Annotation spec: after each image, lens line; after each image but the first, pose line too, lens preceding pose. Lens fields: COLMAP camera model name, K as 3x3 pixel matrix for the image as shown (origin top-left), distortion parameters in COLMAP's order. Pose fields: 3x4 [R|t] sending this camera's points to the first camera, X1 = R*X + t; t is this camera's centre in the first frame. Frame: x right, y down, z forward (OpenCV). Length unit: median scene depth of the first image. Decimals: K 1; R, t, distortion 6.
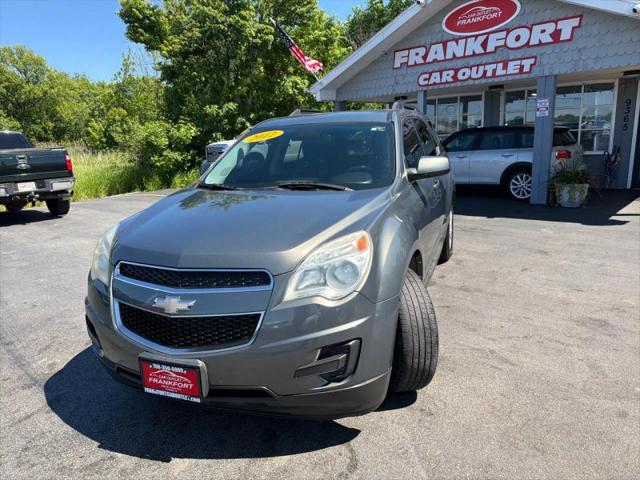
lens RADIAL K [[453.3, 0, 324.5], [0, 453.3, 241.5], [0, 0, 1]] dist [0.023513, -0.038293]
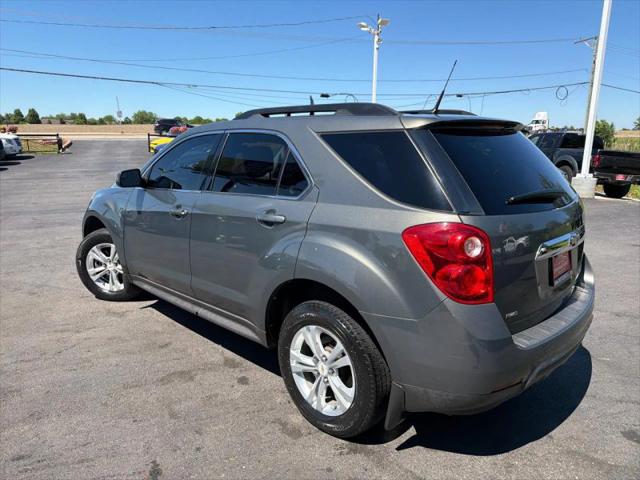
lens RADIAL K [[453.3, 0, 321.6], [0, 453.3, 234.6], [0, 0, 1]] dist [0.023513, -0.038293]
pose [[-0.410950, 0.232284, -0.881569, 0.410031], [-0.191552, 0.923409, 0.332602, -0.192778], [0.891307, 0.305550, -0.334980, 0.704058]]
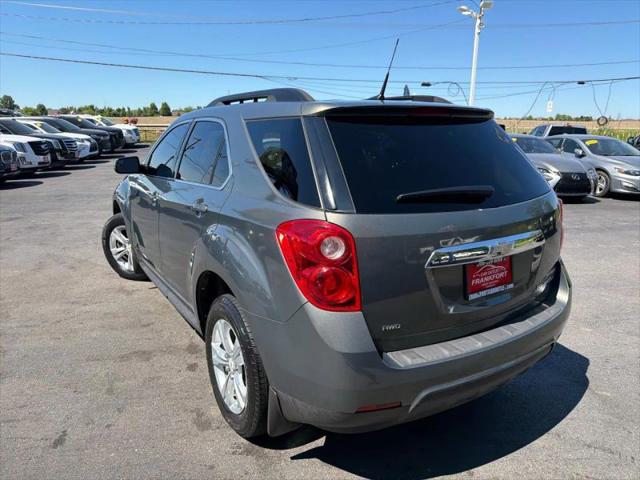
lens RADIAL K [[453.3, 0, 321.4], [0, 453.3, 237.7], [0, 0, 1]] dist [0.023513, -0.038293]
pose [[-0.611125, 0.223709, -0.759263, 0.336695], [-0.158349, 0.905286, 0.394187, -0.208977], [0.775534, 0.361126, -0.517818, 0.795277]]
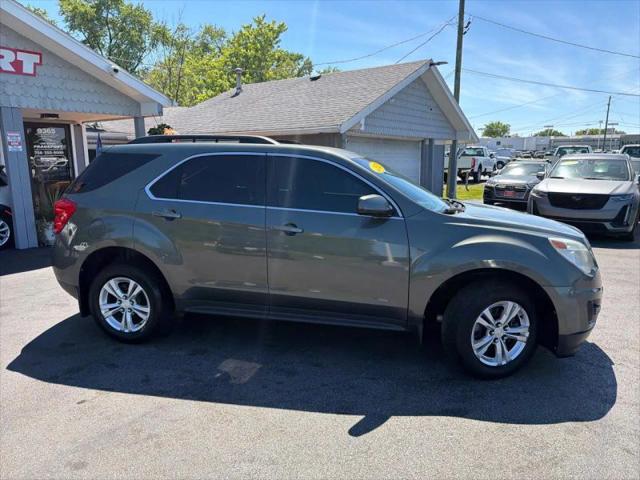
lens RADIAL K [[453.3, 0, 323.2], [0, 453.3, 241.0], [0, 0, 1]] dist [0.023513, -0.038293]
pose [[-0.127209, -0.136655, 0.982417, -0.495156], [0.226726, 0.960234, 0.162927, -0.114442], [-0.965615, 0.243465, -0.091167, 0.539003]]
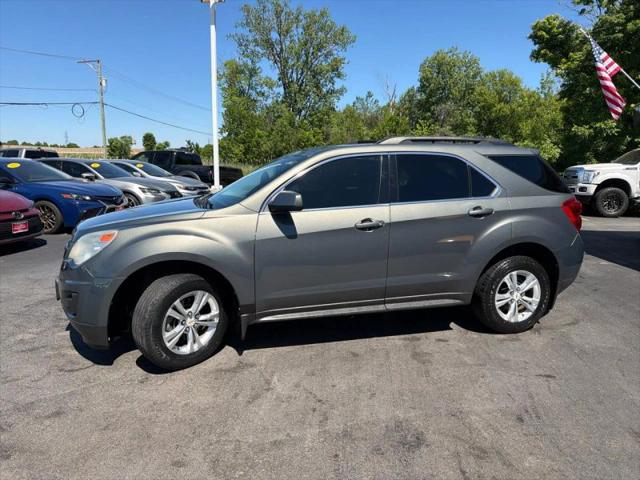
lens RADIAL K [[453.3, 0, 322.7], [0, 453.3, 243.0], [0, 0, 1]] dist [0.023513, -0.038293]
pose [[0.575220, 0.200352, -0.793083, 0.430976], [-0.222677, 0.971279, 0.083862, -0.066880], [0.787107, 0.128362, 0.603313, 0.166420]]
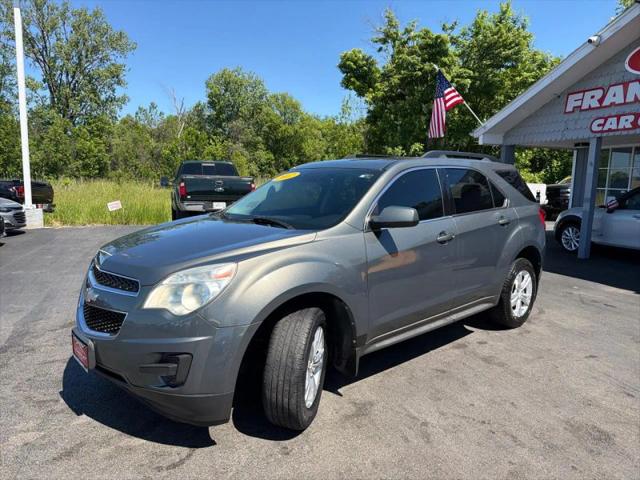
lens RADIAL K [[453.3, 0, 324.4], [0, 453.3, 241.9], [0, 0, 1]] dist [0.023513, -0.038293]
pose [[0.883564, 0.125805, -0.451095, 0.205733], [-0.162051, 0.985868, -0.042463, -0.016612], [0.439378, 0.110619, 0.891465, 0.023149]]
